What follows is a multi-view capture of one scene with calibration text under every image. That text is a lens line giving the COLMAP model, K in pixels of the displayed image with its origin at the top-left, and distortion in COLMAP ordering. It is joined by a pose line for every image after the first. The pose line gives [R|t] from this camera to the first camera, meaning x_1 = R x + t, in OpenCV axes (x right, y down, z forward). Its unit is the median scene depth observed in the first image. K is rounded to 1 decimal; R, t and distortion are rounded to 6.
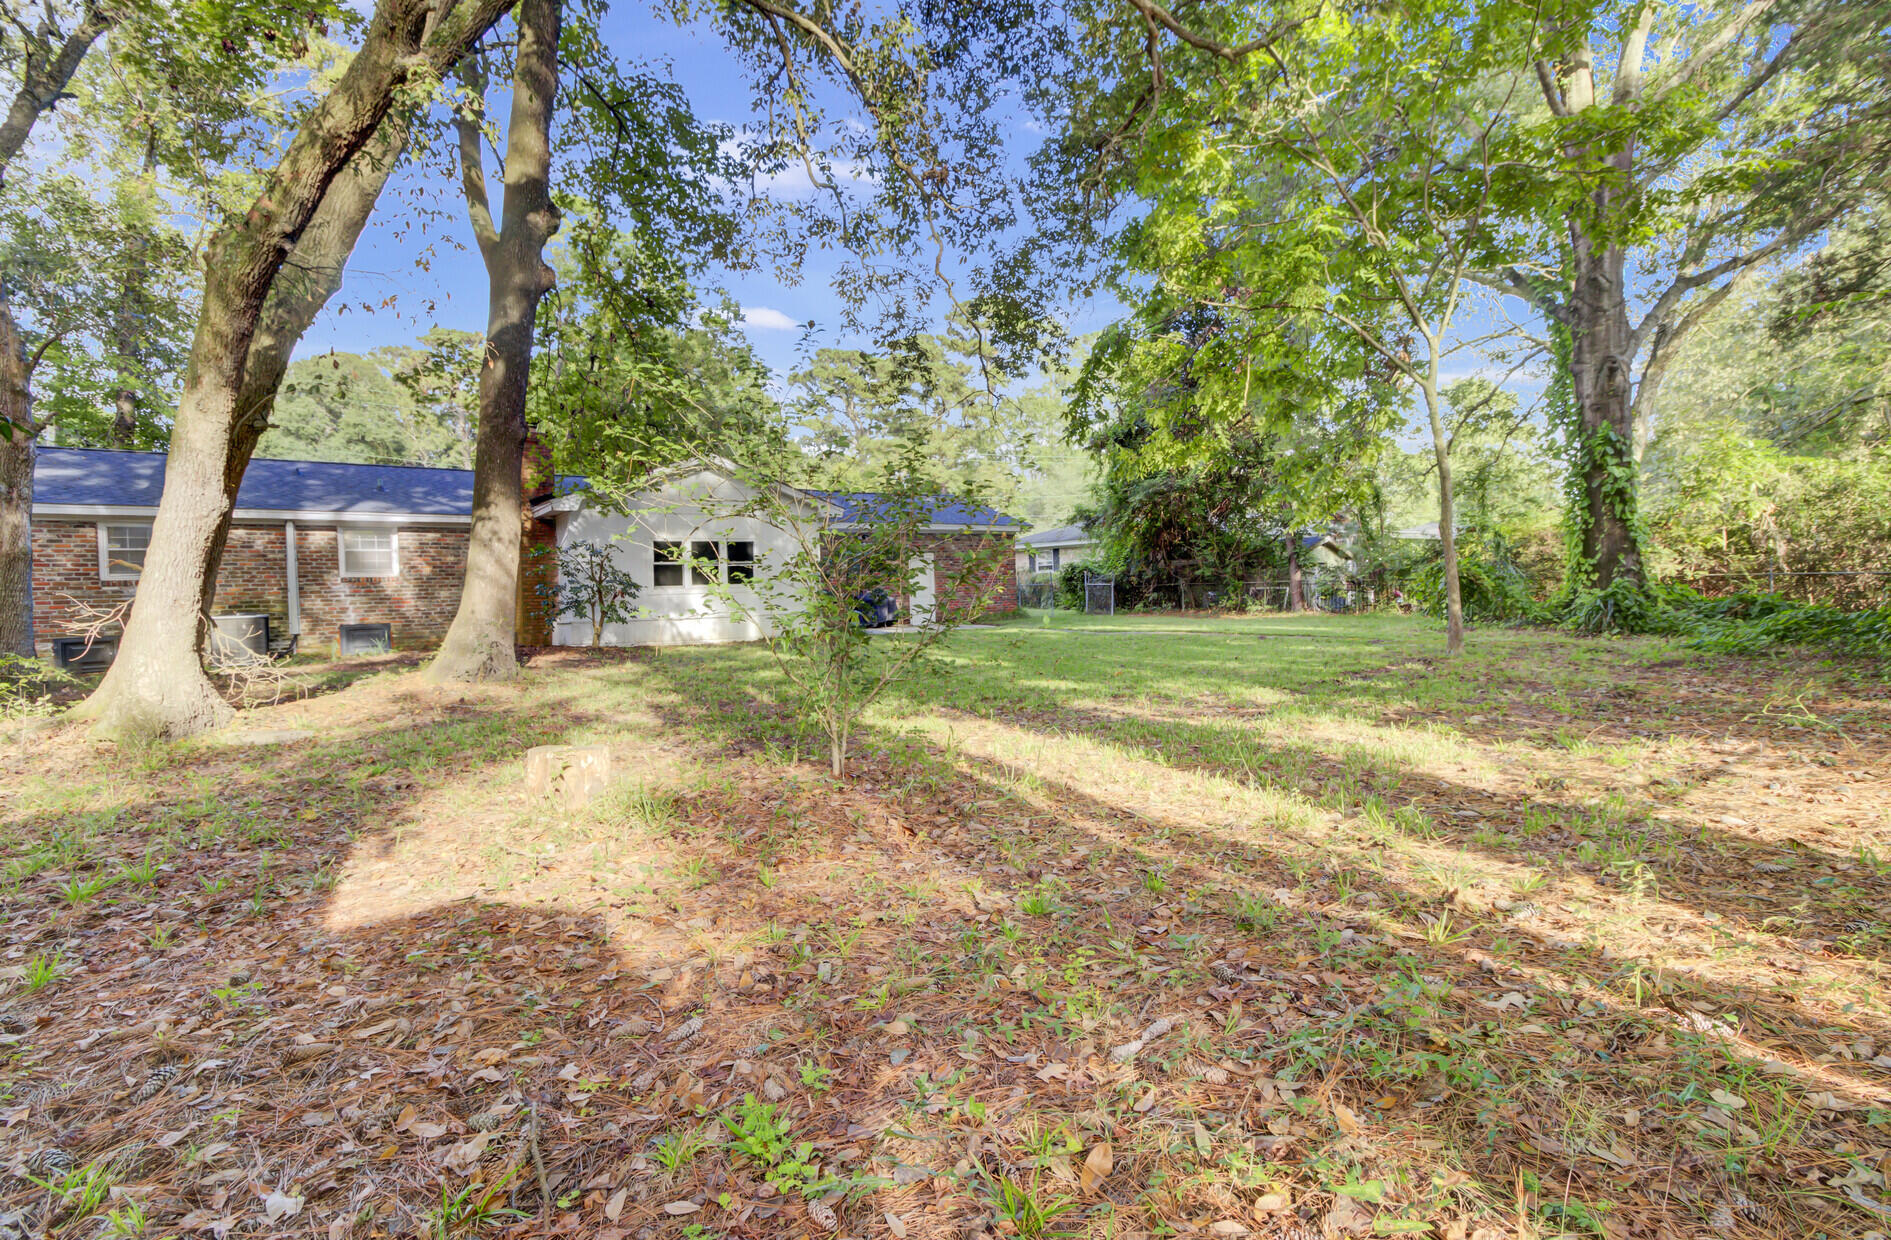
lens RADIAL K [[882.6, 0, 940.1], [0, 882.6, 608.2], [0, 0, 1]] dist [0.000794, 0.001009]
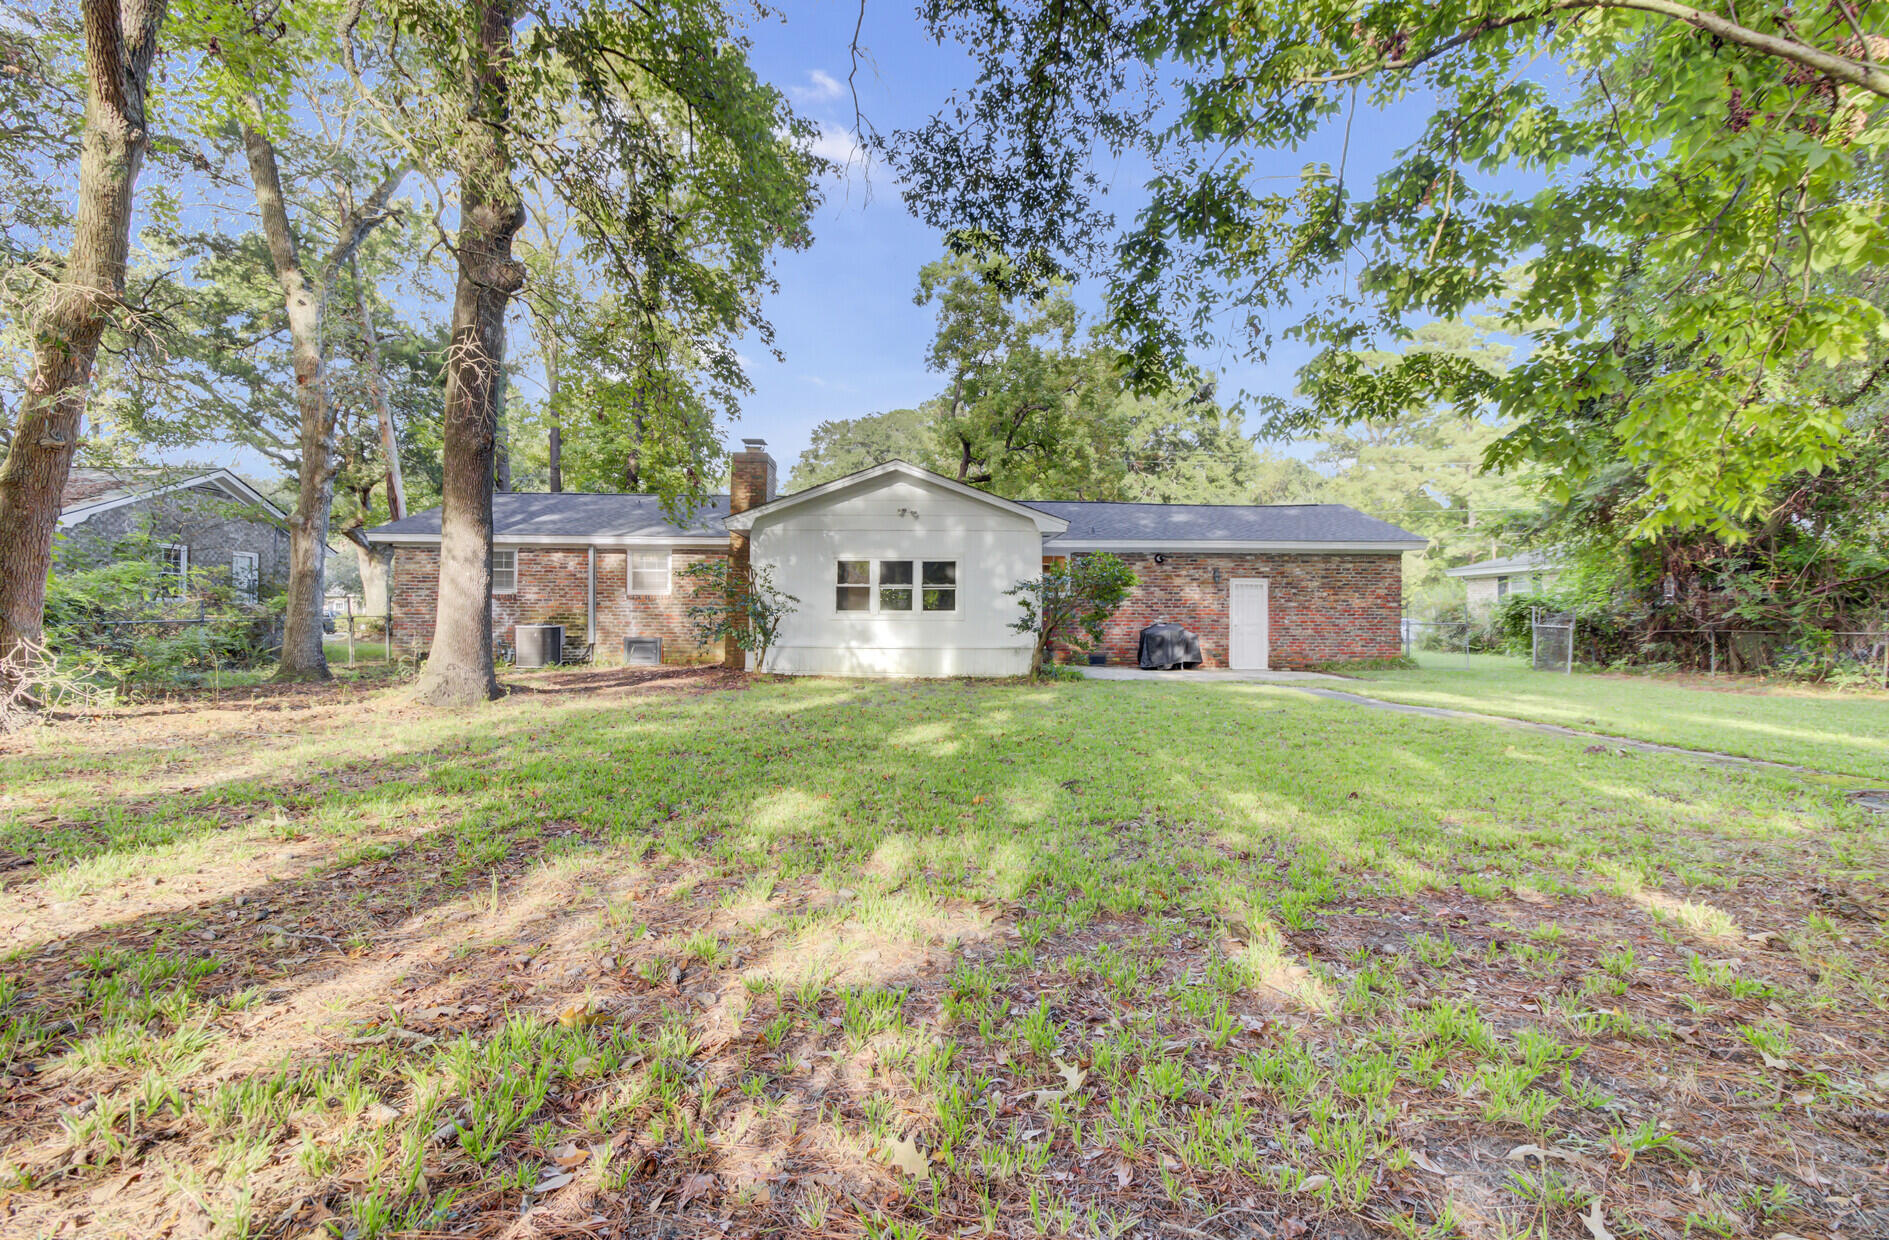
lens RADIAL K [[881.7, 0, 939.1], [0, 881.7, 608.2], [0, 0, 1]] dist [0.000794, 0.001009]
pose [[0.817605, 0.024864, -0.575243, 0.281408], [-0.041274, 0.999028, -0.015482, -0.016728], [0.574299, 0.036401, 0.817836, 0.307085]]
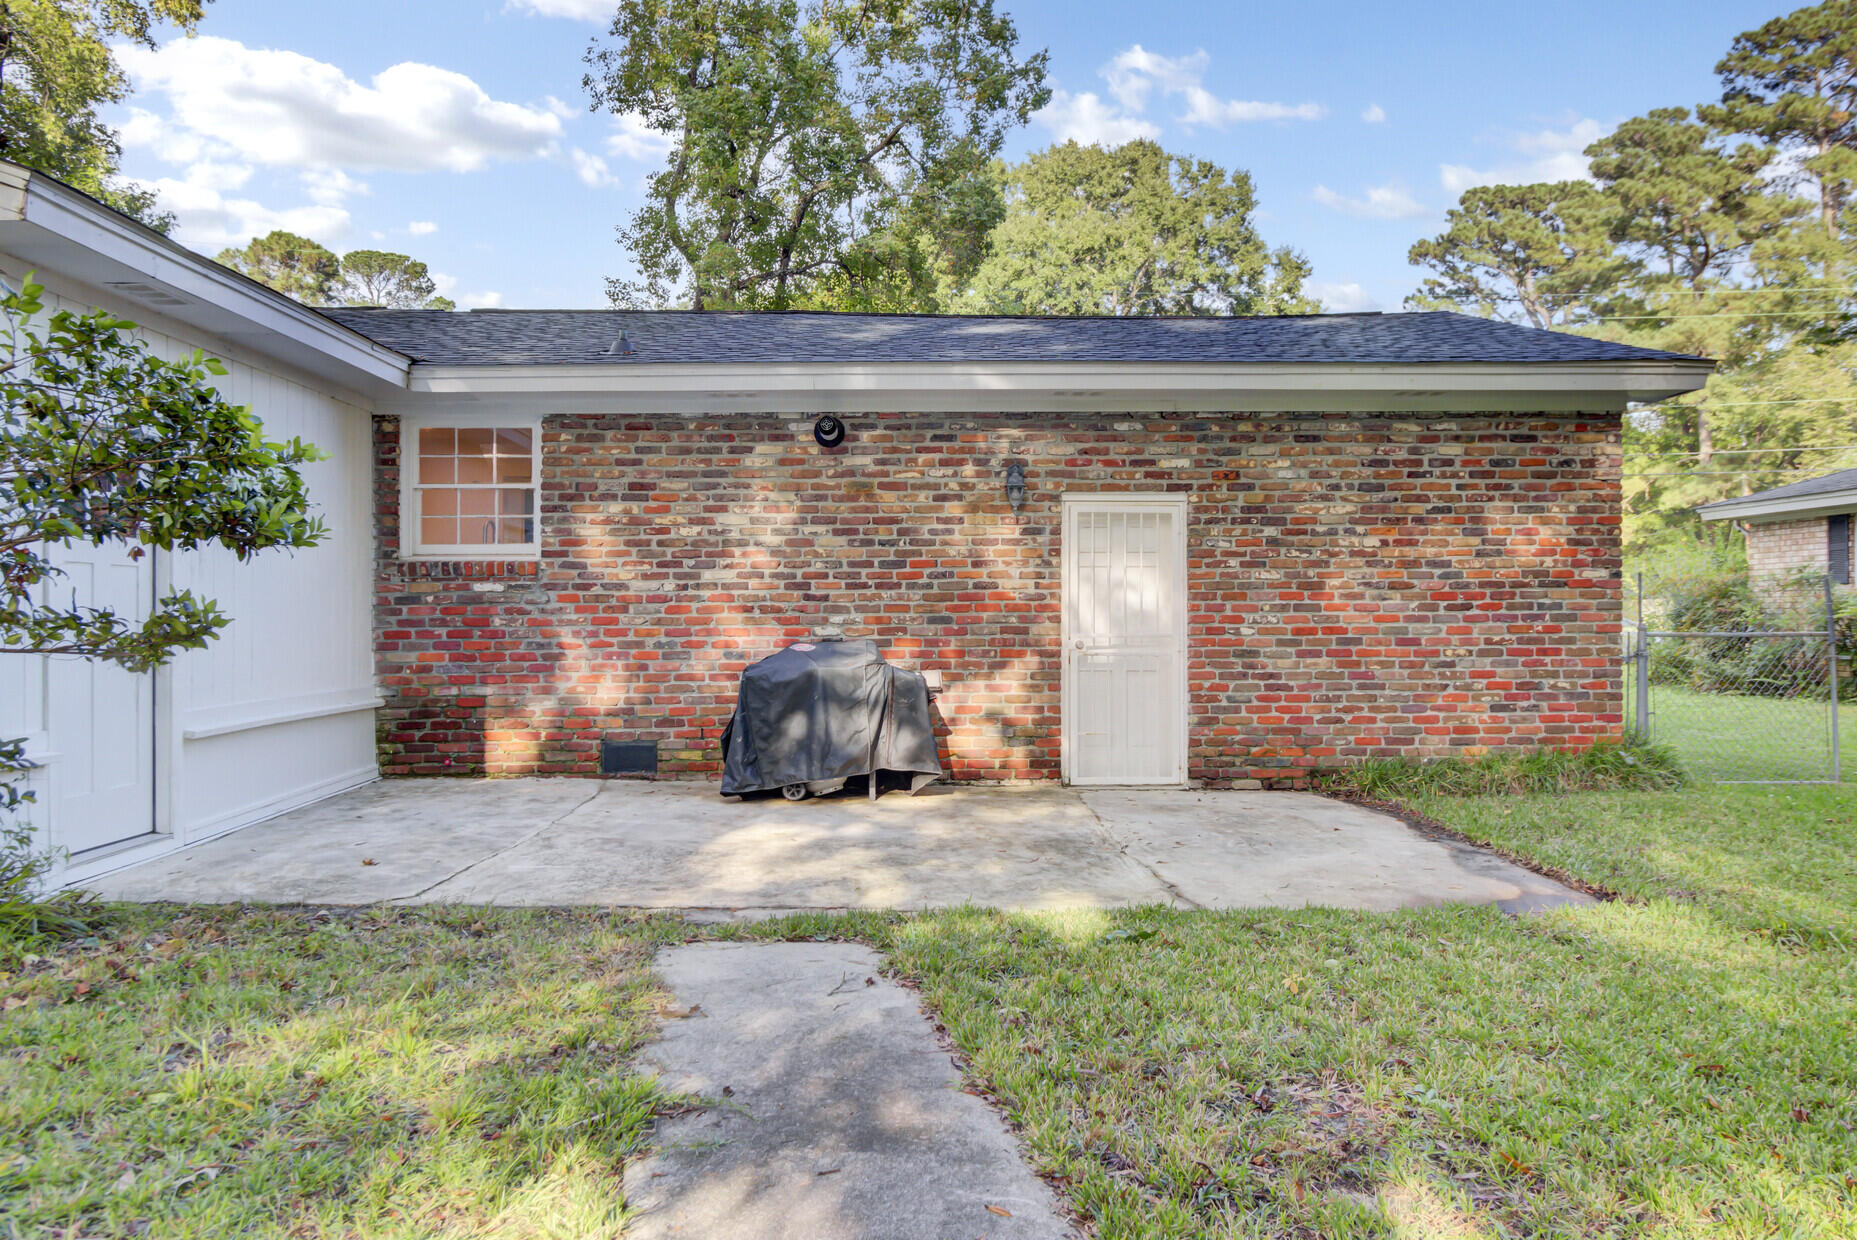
lens RADIAL K [[1182.5, 0, 923.7], [0, 1182.5, 602.2], [0, 0, 1]] dist [0.002548, -0.000969]
pose [[0.804307, 0.018612, -0.593922, 0.173610], [-0.034381, 0.999293, -0.015245, -0.035056], [0.593218, 0.032681, 0.804378, 1.018429]]
